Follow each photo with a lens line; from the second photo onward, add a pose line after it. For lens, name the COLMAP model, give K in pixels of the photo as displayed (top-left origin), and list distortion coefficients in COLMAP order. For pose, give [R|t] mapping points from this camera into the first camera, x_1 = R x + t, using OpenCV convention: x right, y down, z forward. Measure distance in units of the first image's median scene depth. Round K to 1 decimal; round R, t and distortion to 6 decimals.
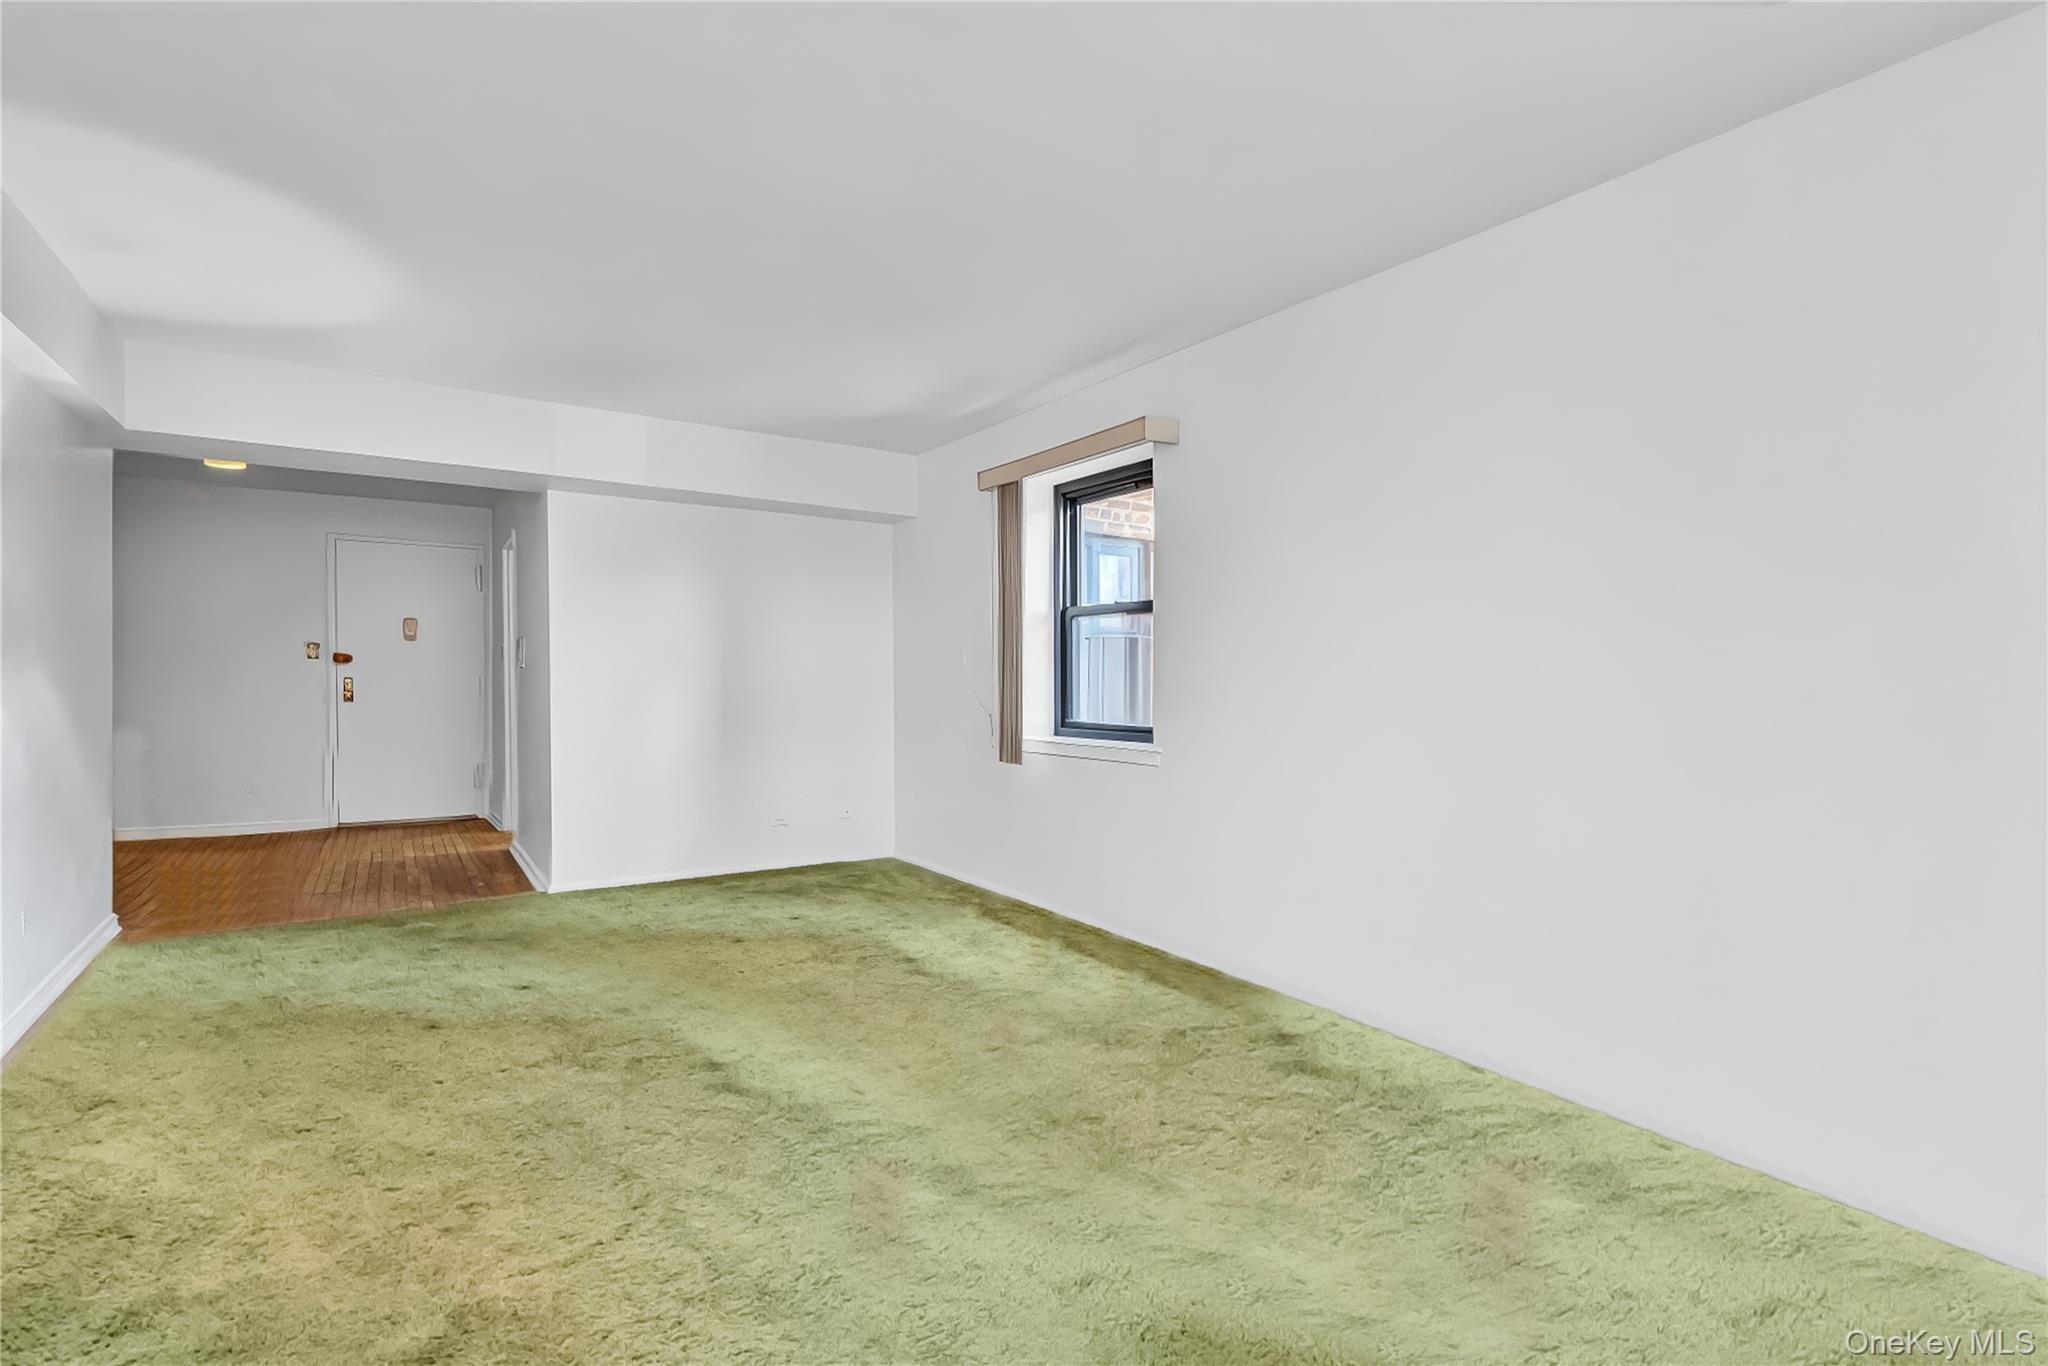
lens RADIAL K [[951.7, 0, 1034.7], [0, 951.7, 696.2], [0, 0, 1]] dist [-0.001394, 0.000138]
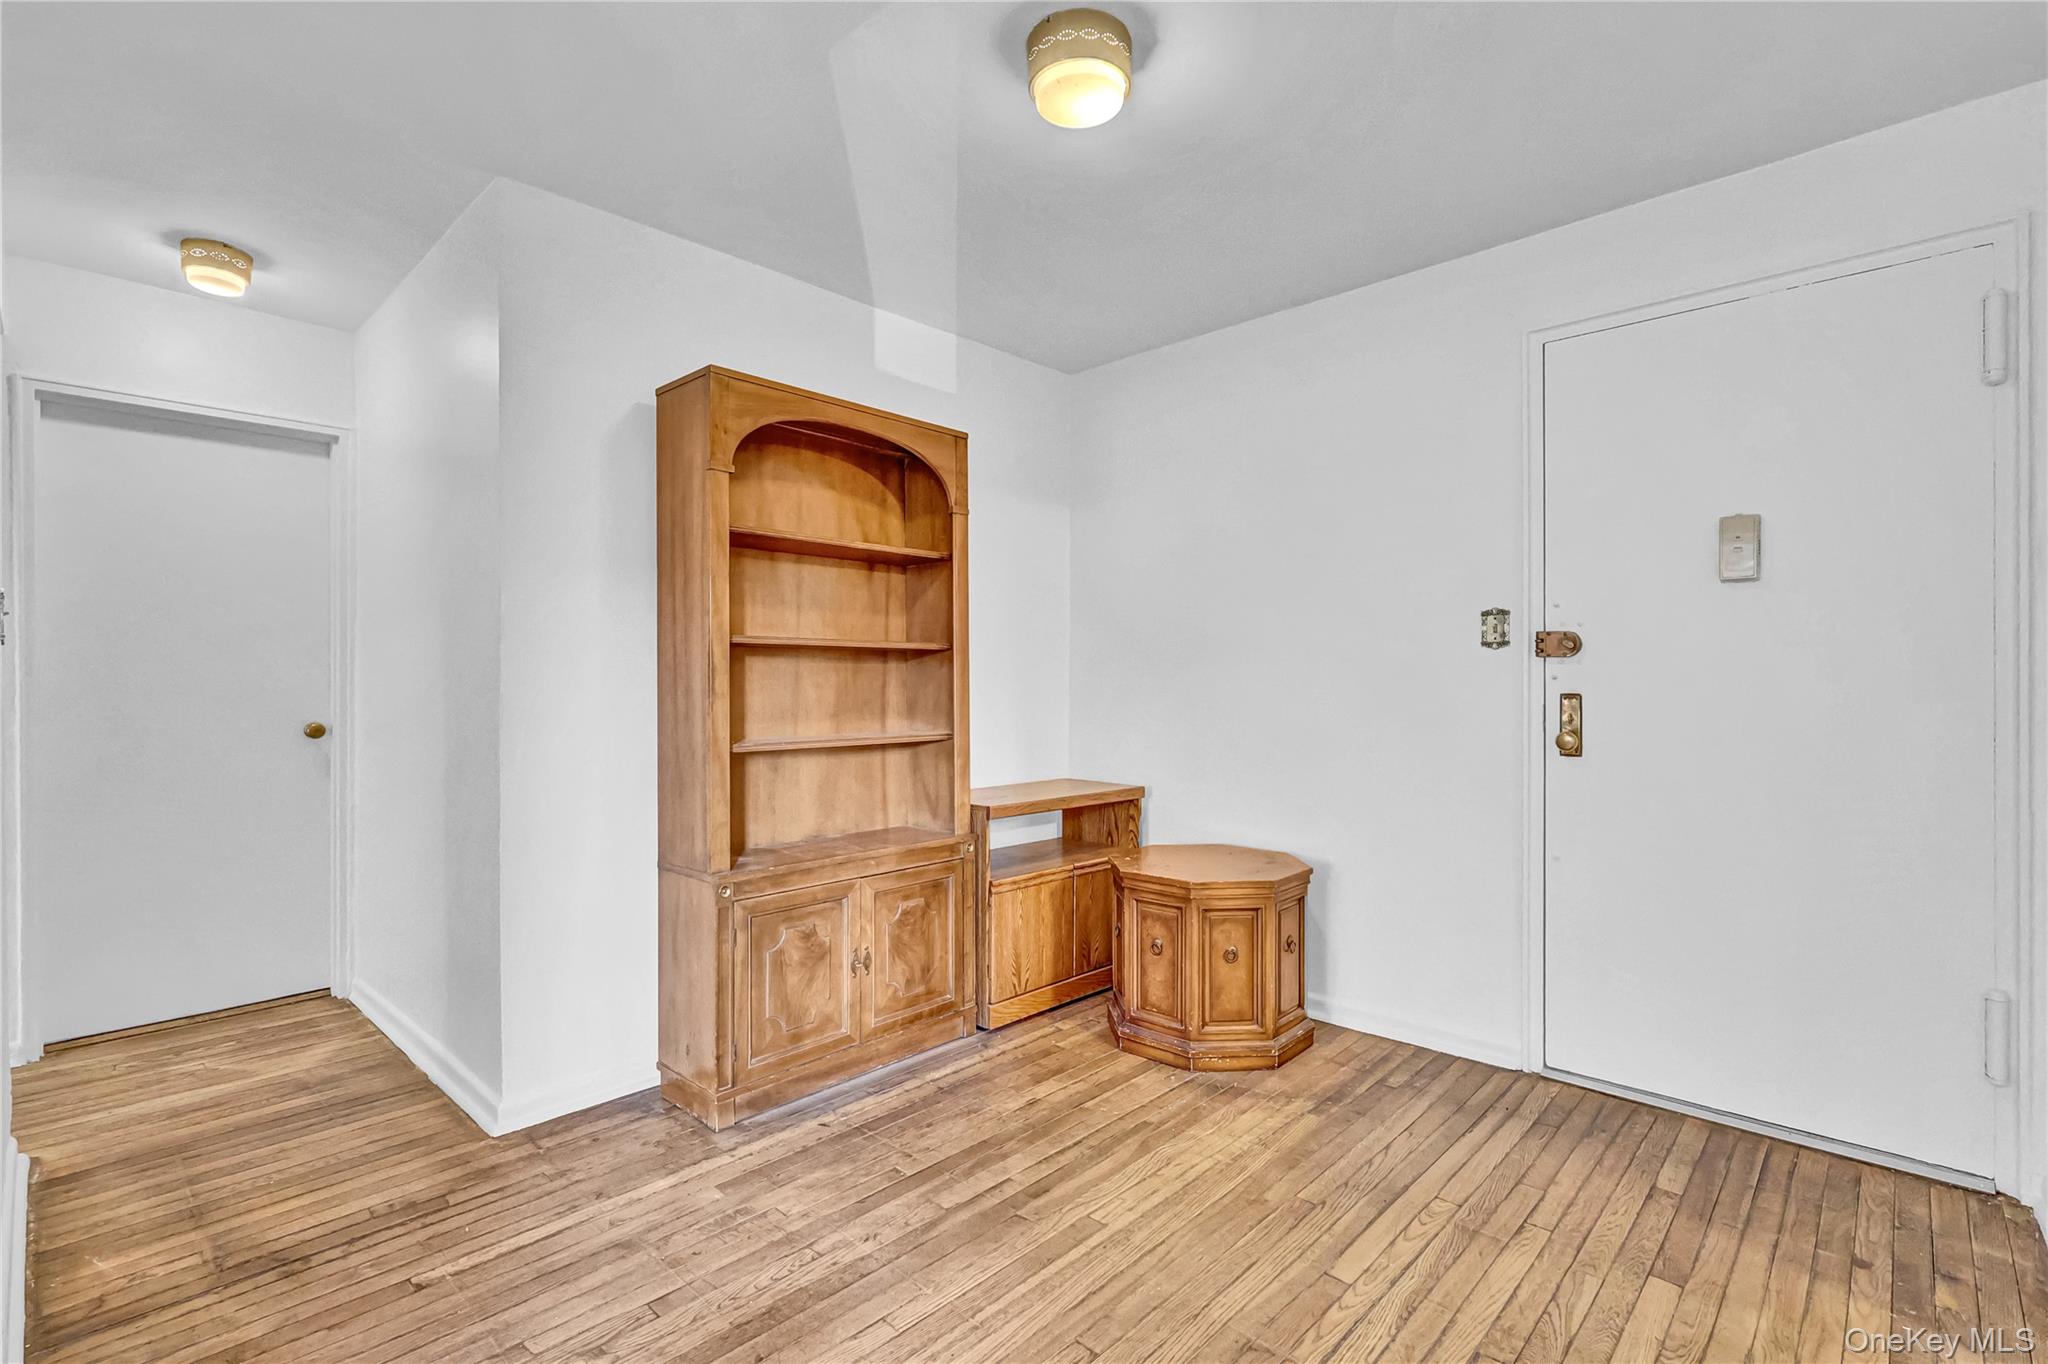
lens RADIAL K [[951.7, 0, 1034.7], [0, 951.7, 695.2], [0, 0, 1]] dist [-0.001394, 0.000138]
pose [[0.201640, -0.000224, -0.979460, -0.581386], [-0.010073, 0.999947, -0.002302, -0.023561], [0.979408, 0.010330, 0.201627, 1.060675]]
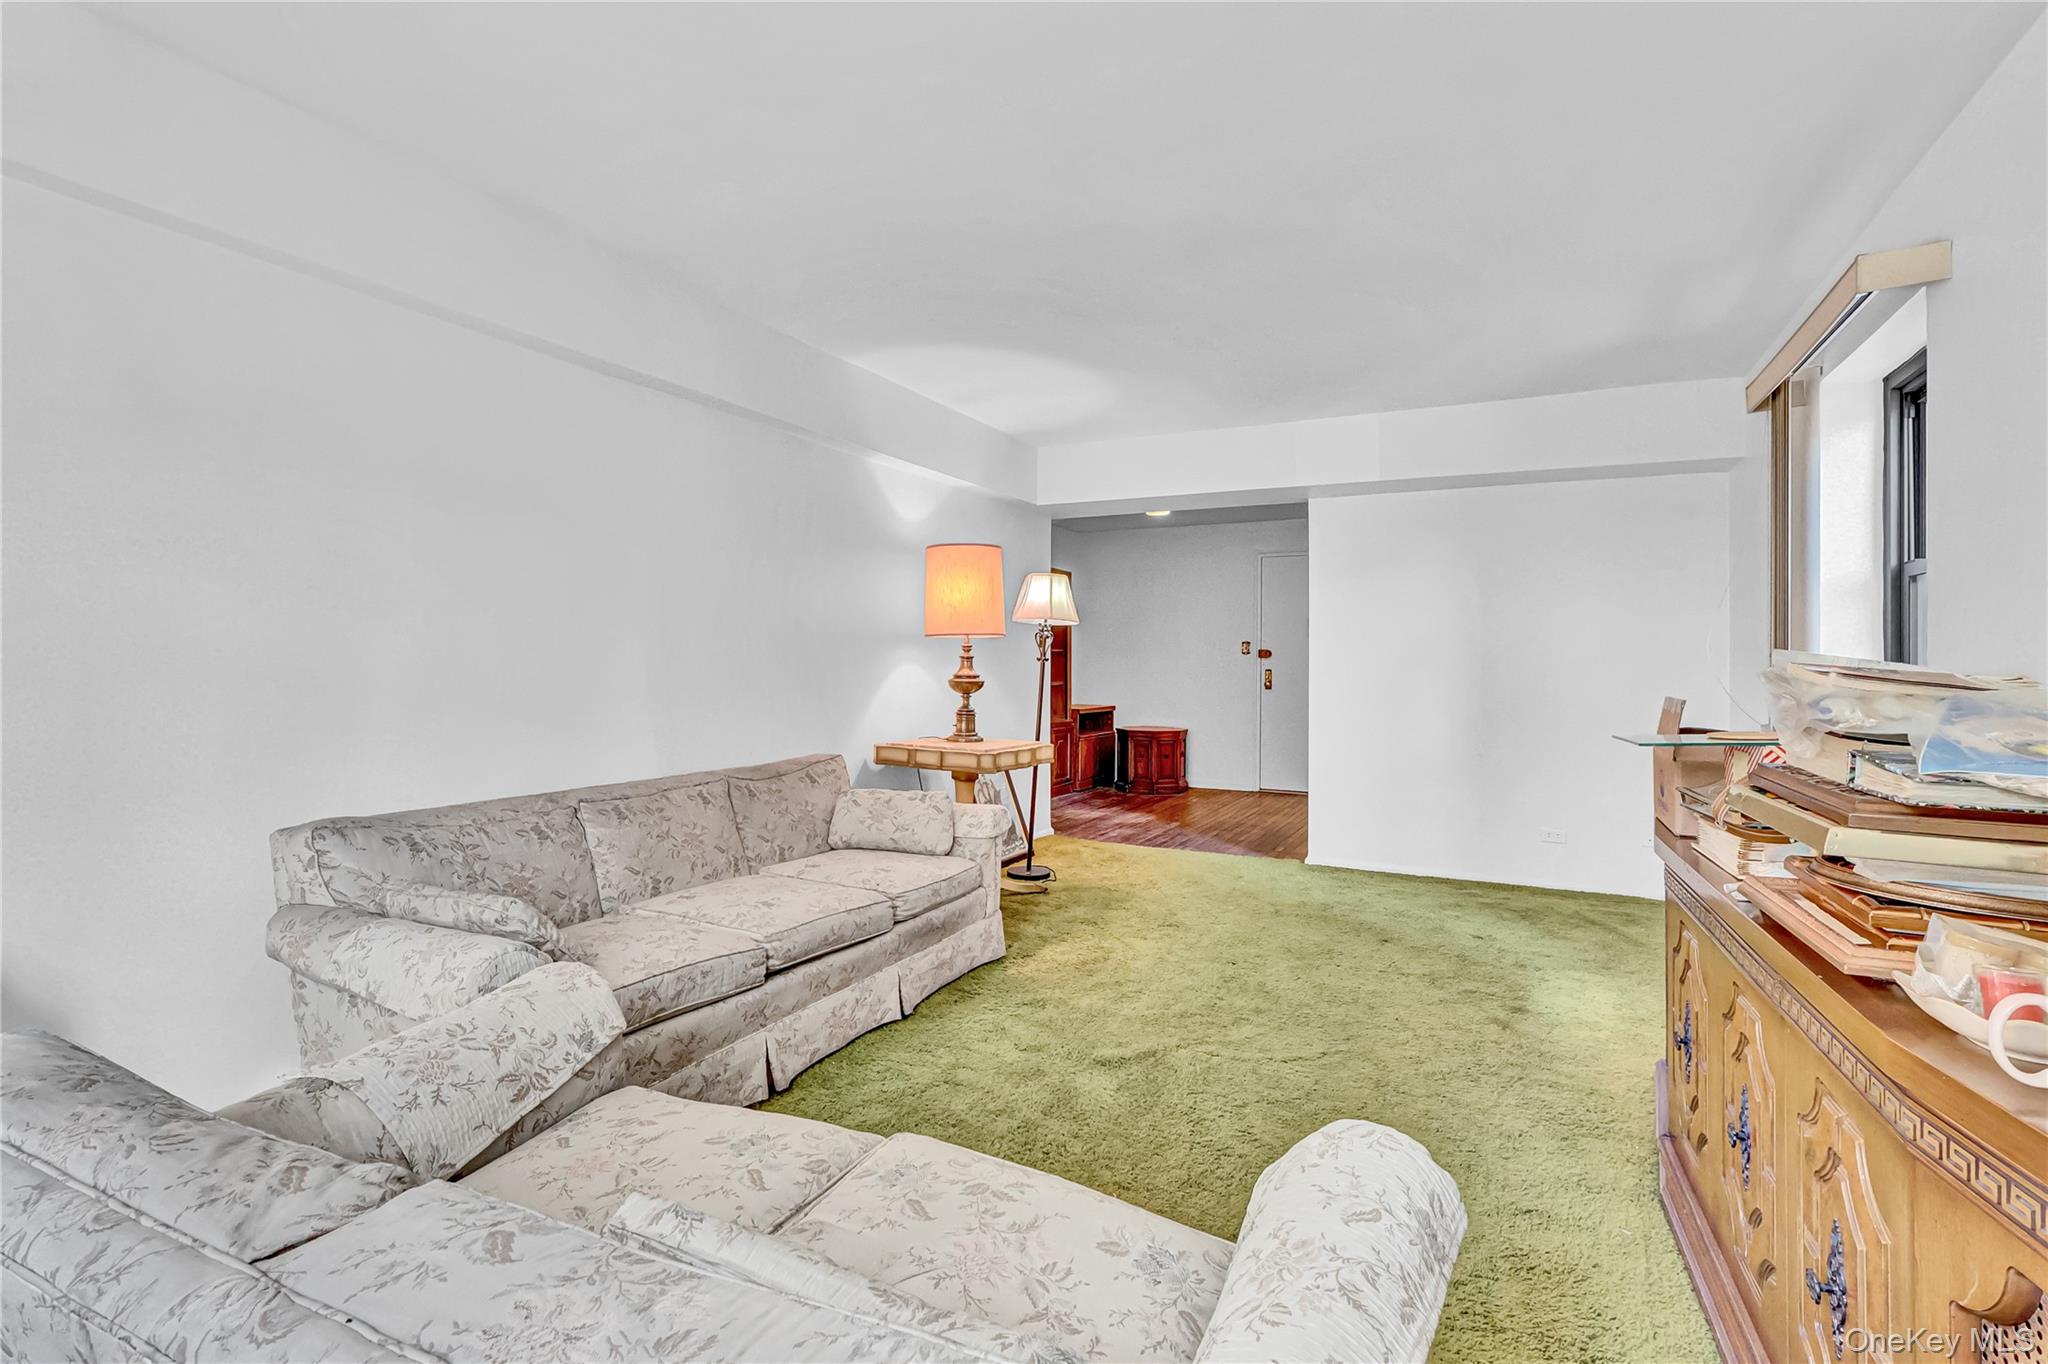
lens RADIAL K [[959.7, 0, 1031.8], [0, 959.7, 670.4], [0, 0, 1]] dist [-0.001639, -0.000036]
pose [[0.508669, 0.004338, -0.860951, 0.283944], [-0.023741, 0.999678, -0.008990, 0.000171], [0.860635, 0.025013, 0.508608, 0.158528]]
